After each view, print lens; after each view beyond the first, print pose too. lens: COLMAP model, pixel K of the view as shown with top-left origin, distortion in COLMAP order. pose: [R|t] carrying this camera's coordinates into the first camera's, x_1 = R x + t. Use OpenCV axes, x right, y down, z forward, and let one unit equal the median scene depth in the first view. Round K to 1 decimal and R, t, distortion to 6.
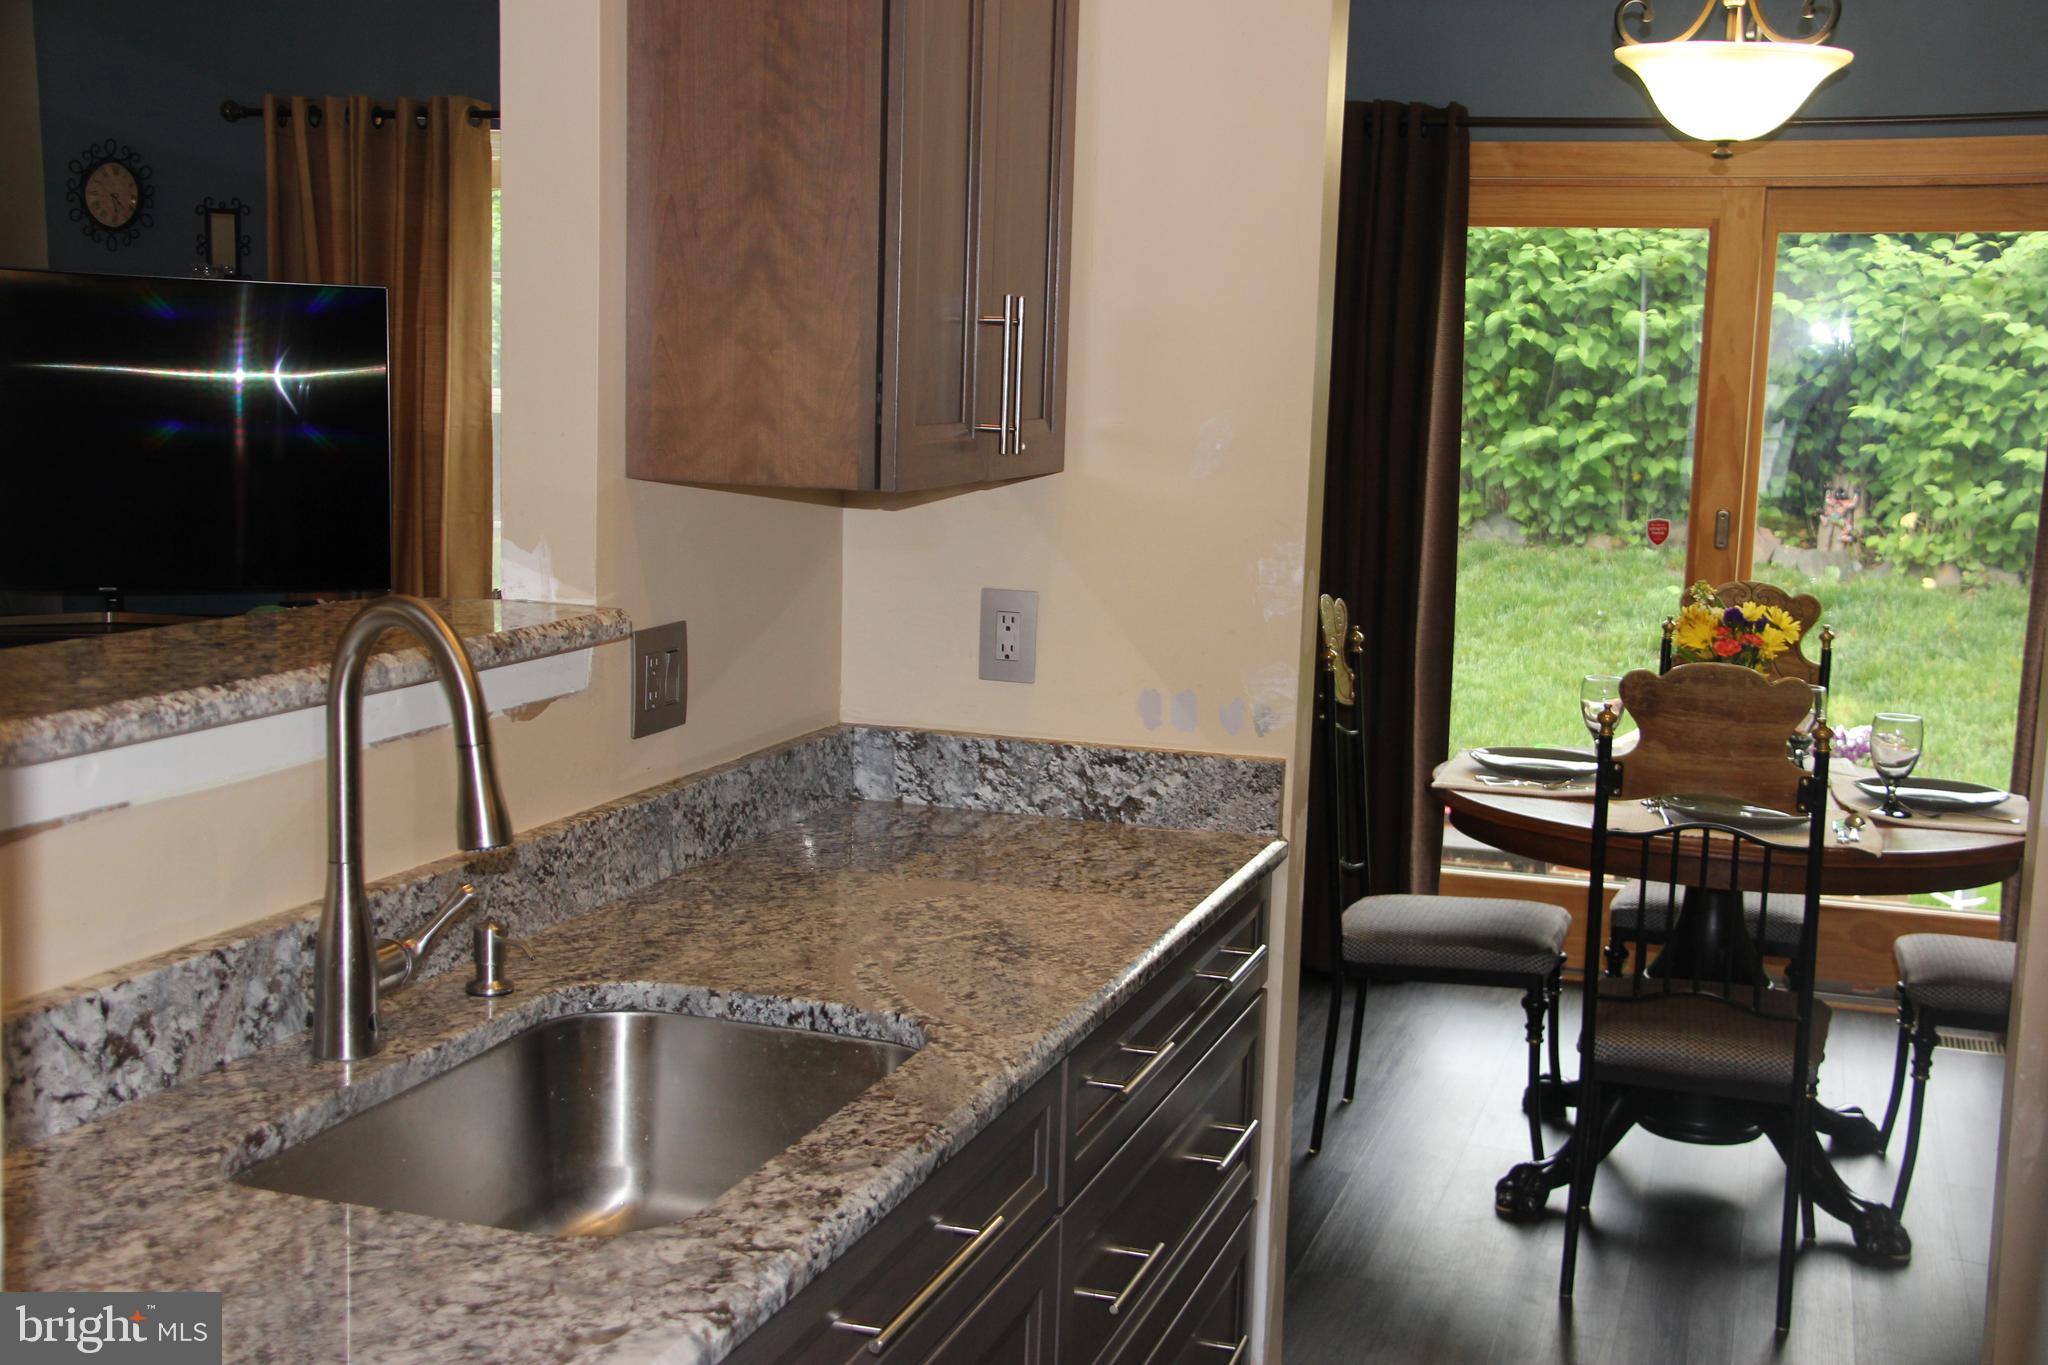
lens RADIAL K [[2365.1, 0, 1019.6], [0, 2365.1, 700.2], [0, 0, 1]] dist [-0.011276, 0.246496]
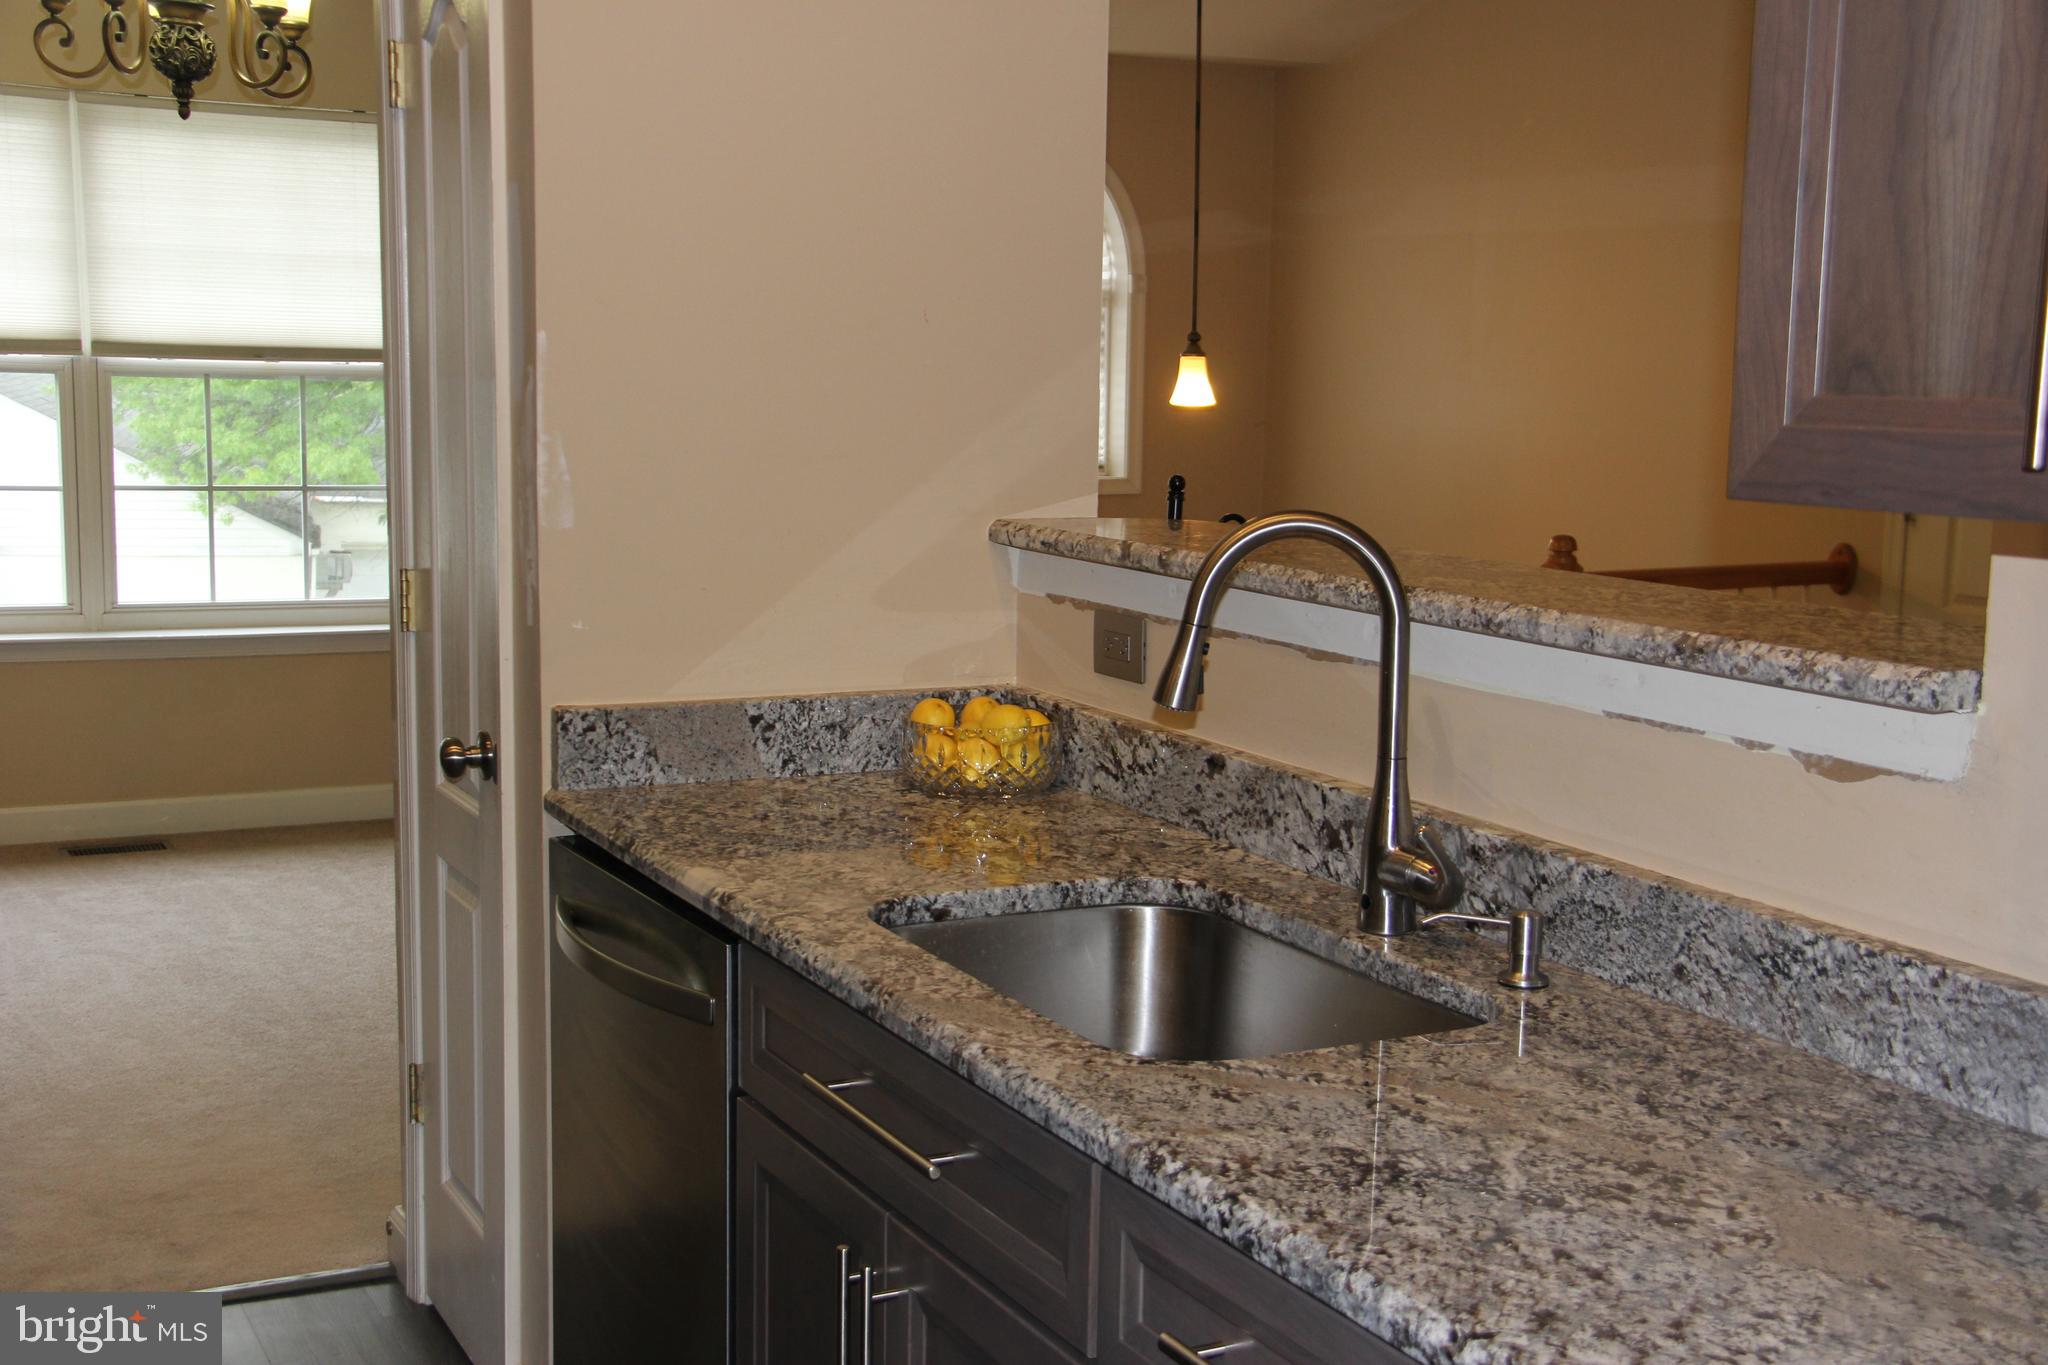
lens RADIAL K [[2365.1, 0, 1019.6], [0, 2365.1, 700.2], [0, 0, 1]] dist [-0.011276, 0.246496]
pose [[-0.695870, 0.057952, -0.715826, 0.567979], [-0.144667, 0.964996, 0.218758, -0.158330], [0.703446, 0.255783, -0.663128, 1.424364]]
